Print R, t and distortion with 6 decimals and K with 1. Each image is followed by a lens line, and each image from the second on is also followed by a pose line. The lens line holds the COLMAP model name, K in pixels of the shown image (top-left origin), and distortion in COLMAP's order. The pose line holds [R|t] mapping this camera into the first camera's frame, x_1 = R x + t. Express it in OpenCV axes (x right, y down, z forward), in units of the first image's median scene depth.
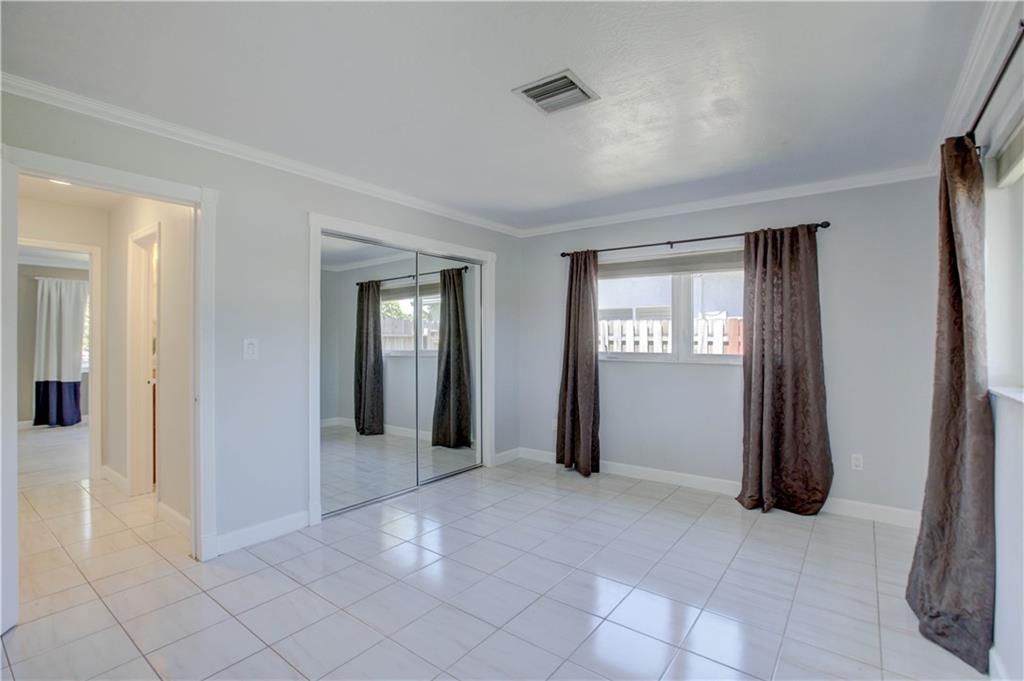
lens RADIAL K [[470.9, 0, 517.1], [0, 470.9, 338.5], [0, 0, 1]] dist [-0.049846, 0.017655]
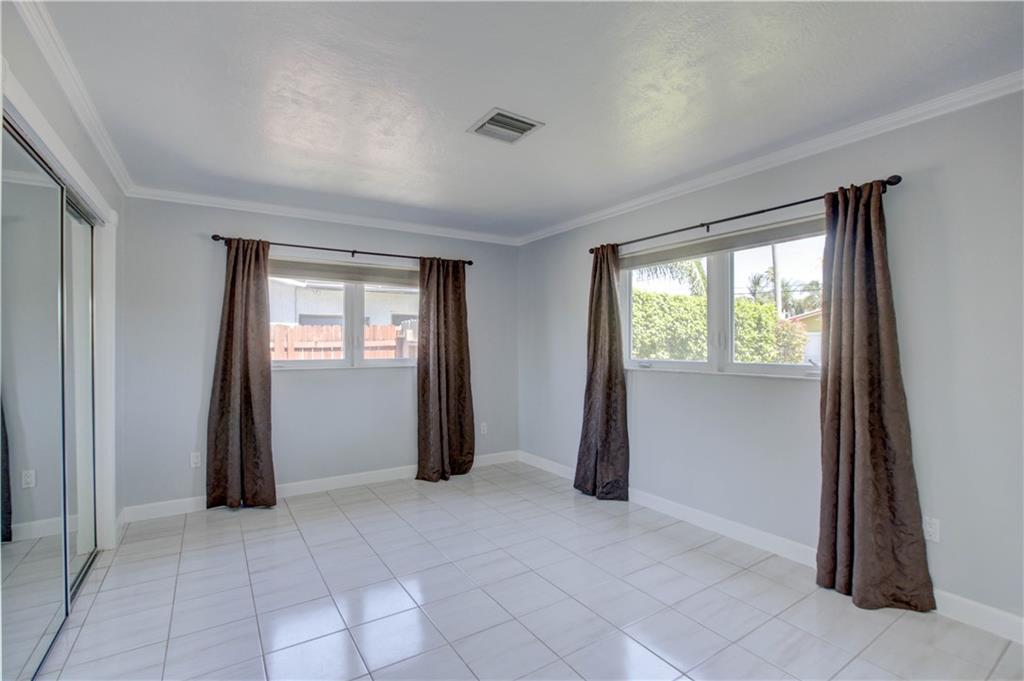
lens RADIAL K [[471.3, 0, 519.6], [0, 471.3, 347.4], [0, 0, 1]] dist [-0.053032, -0.000412]
pose [[0.337471, -0.011959, 0.941260, -0.553270], [0.002238, 0.999927, 0.011902, -0.006561], [-0.941333, -0.001910, 0.337473, 0.336093]]
